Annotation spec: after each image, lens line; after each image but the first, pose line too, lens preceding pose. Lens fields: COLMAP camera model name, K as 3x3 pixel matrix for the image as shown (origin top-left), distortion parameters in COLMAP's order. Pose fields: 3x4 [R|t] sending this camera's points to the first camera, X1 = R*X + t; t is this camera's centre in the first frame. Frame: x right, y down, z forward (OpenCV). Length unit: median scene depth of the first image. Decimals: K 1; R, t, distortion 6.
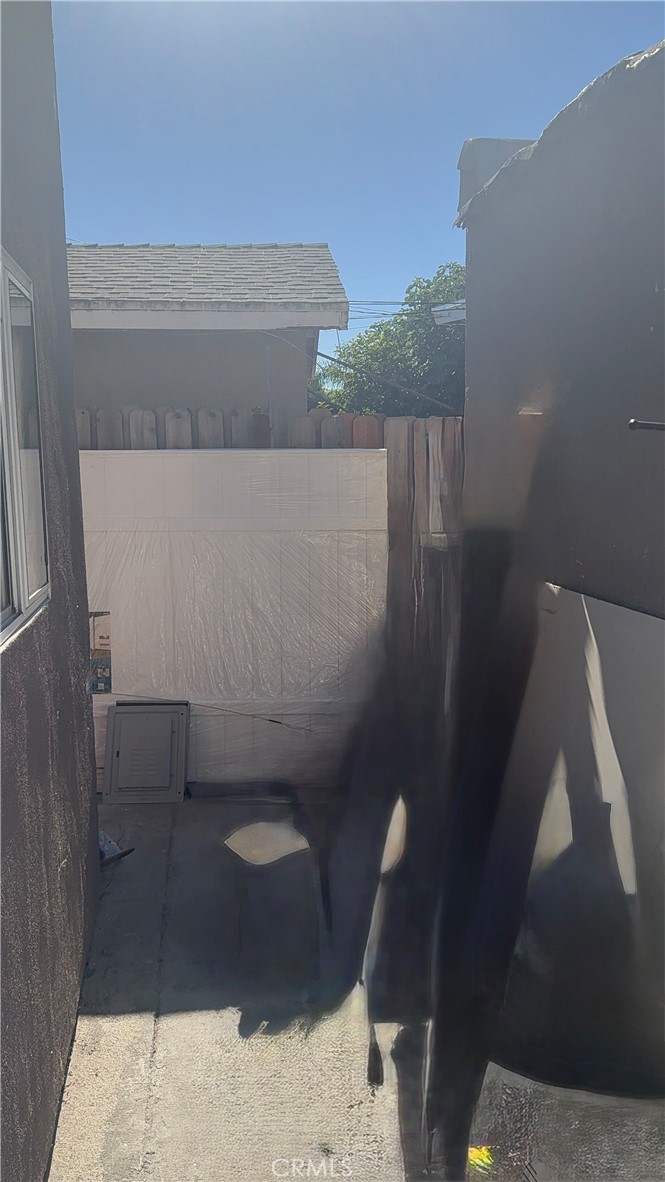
lens RADIAL K [[1027.3, 0, 332.5], [0, 1027.3, 591.0], [0, 0, 1]] dist [0.124780, -0.313190]
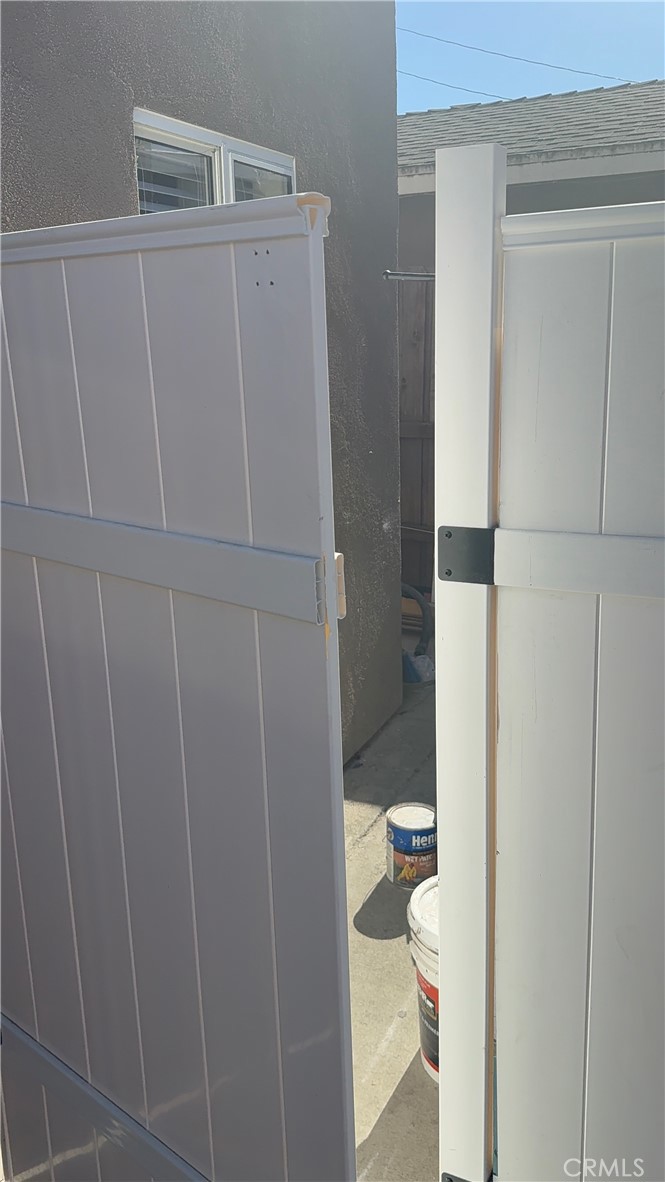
lens RADIAL K [[1027.3, 0, 332.5], [0, 1027.3, 591.0], [0, 0, 1]] dist [0.124780, -0.313190]
pose [[0.840636, 0.114691, -0.529318, 0.194986], [-0.042233, 0.988226, 0.147054, -0.001575], [0.539952, -0.101264, 0.835582, 0.012776]]
